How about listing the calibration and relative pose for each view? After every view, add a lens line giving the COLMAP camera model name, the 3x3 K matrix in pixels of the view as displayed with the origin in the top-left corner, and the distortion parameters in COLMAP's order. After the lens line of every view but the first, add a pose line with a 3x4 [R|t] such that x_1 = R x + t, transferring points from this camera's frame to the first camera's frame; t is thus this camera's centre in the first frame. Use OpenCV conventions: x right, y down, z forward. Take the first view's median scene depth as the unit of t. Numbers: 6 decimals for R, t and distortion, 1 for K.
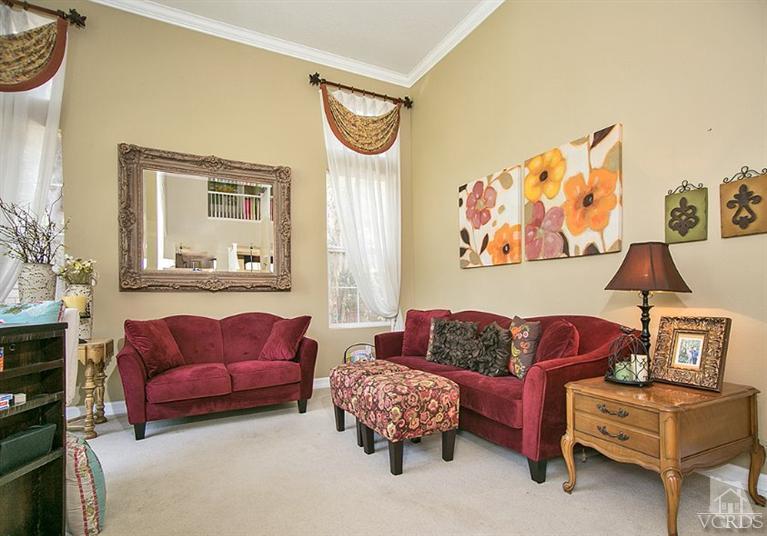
lens RADIAL K [[396.5, 0, 384.2], [0, 396.5, 292.4], [0, 0, 1]] dist [0.001515, 0.018055]
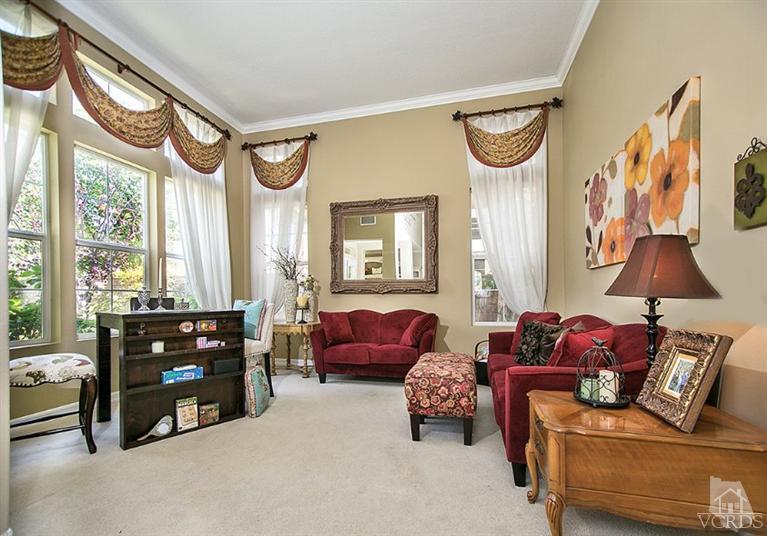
lens RADIAL K [[349.2, 0, 375.3], [0, 349.2, 296.1], [0, 0, 1]] dist [-0.000795, 0.007662]
pose [[0.740261, 0.006274, -0.672290, 0.483777], [0.000952, 0.999946, 0.010380, -0.008067], [0.672319, -0.008324, 0.740215, 0.069419]]
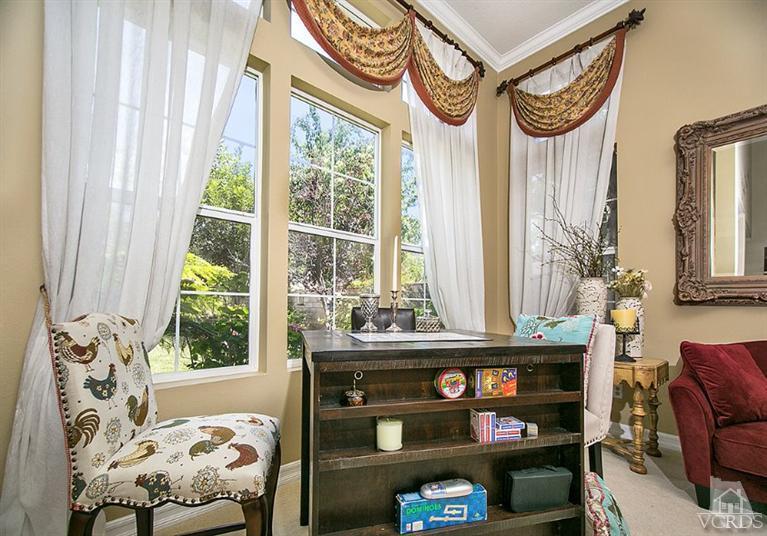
lens RADIAL K [[345.0, 0, 384.7], [0, 345.0, 299.6], [0, 0, 1]] dist [0.007916, 0.000100]
pose [[0.257286, -0.005822, -0.966318, -0.131397], [-0.008262, 0.999932, -0.008224, -0.002768], [0.966300, 0.010099, 0.257220, 0.243406]]
